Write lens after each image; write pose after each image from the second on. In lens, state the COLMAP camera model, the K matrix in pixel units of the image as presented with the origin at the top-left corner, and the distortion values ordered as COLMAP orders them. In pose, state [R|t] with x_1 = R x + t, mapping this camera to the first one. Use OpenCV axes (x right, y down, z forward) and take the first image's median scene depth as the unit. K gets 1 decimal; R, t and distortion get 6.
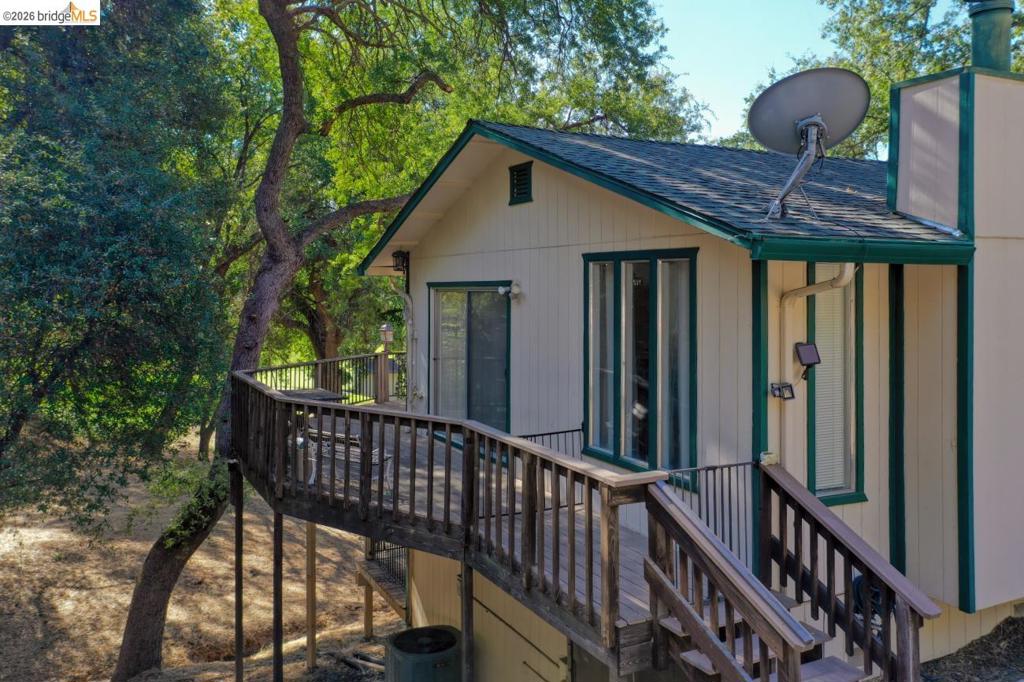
lens RADIAL K [[810.7, 0, 512.0], [0, 810.7, 341.0], [0, 0, 1]] dist [0.002882, -0.000408]
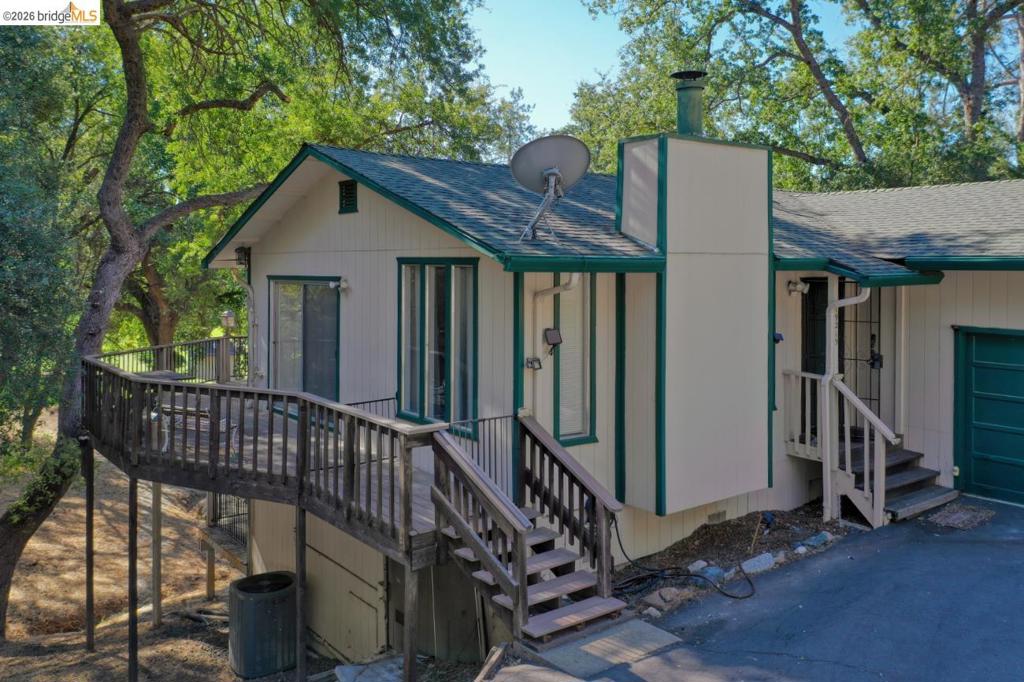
lens RADIAL K [[812.2, 0, 515.2], [0, 812.2, 289.2], [0, 0, 1]] dist [0.005003, 0.005346]
pose [[0.981204, -0.001758, 0.192968, 0.023410], [0.008935, 0.999300, -0.036328, -0.011102], [-0.192769, 0.037369, 0.980532, -0.259279]]
